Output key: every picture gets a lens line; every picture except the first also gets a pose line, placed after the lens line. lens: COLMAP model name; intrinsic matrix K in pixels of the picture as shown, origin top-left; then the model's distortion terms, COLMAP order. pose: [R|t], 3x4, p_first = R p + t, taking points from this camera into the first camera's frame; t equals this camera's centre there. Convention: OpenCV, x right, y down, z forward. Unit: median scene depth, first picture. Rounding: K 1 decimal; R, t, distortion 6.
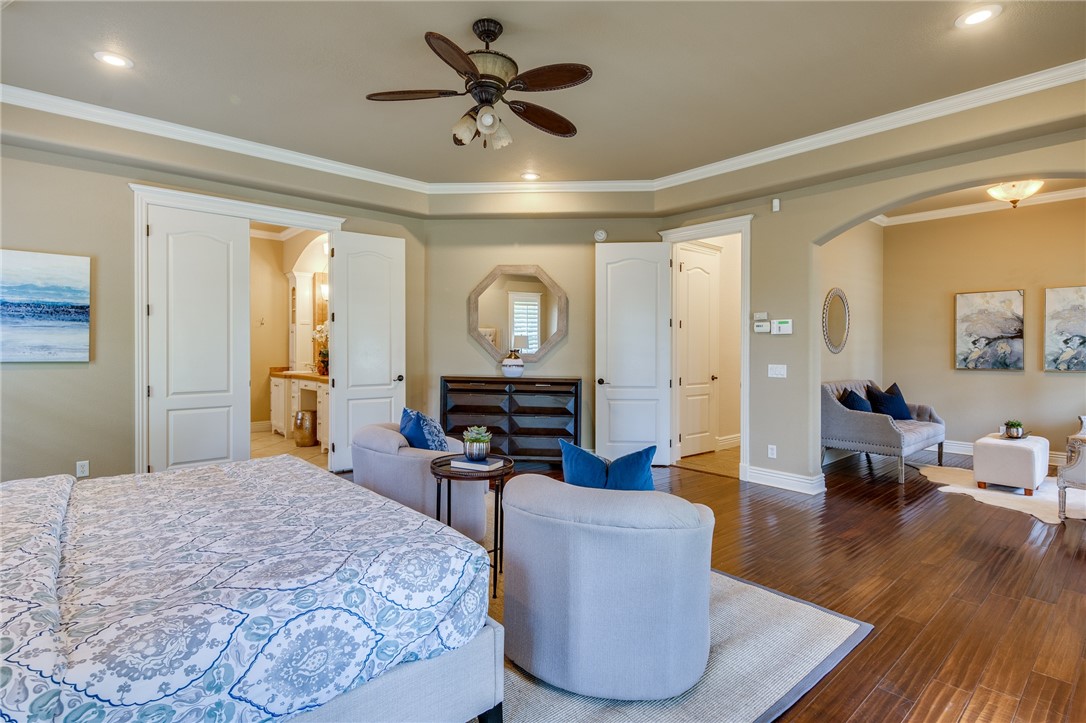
lens RADIAL K [[541.1, 0, 529.2], [0, 541.1, 351.4], [0, 0, 1]] dist [-0.002906, -0.000954]
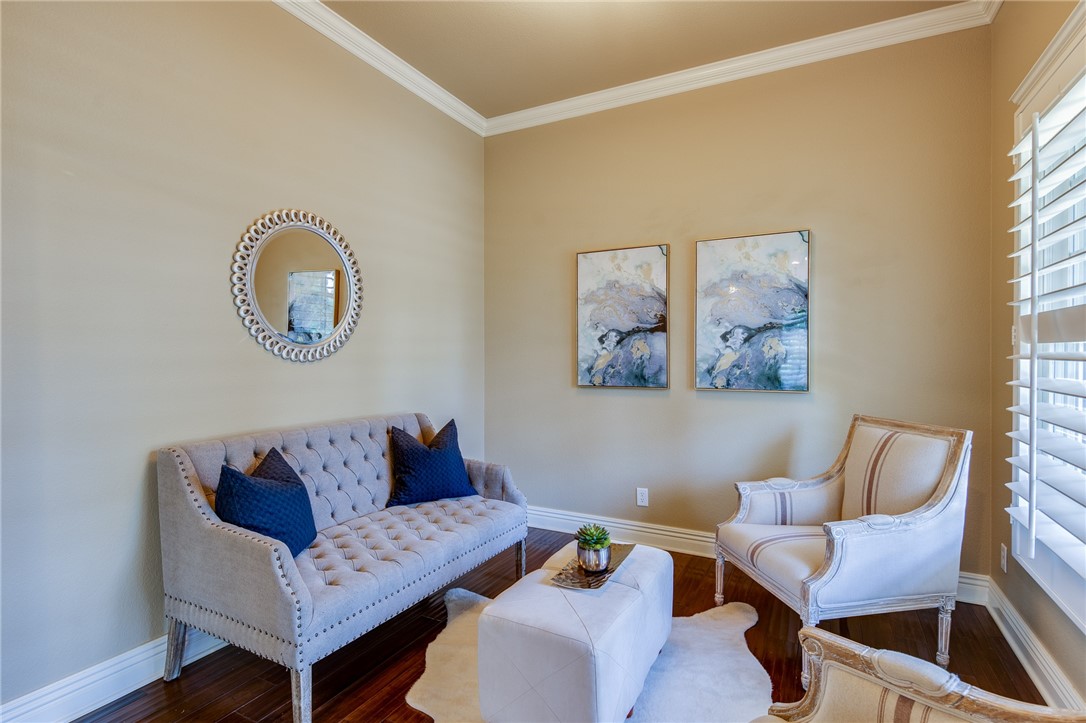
lens RADIAL K [[533.7, 0, 531.6], [0, 533.7, 357.8], [0, 0, 1]] dist [0.001055, 0.000066]
pose [[0.936410, -0.007142, 0.350836, 0.581385], [0.006119, 0.999973, 0.004023, -0.000027], [-0.350855, -0.001621, 0.936428, 0.522208]]
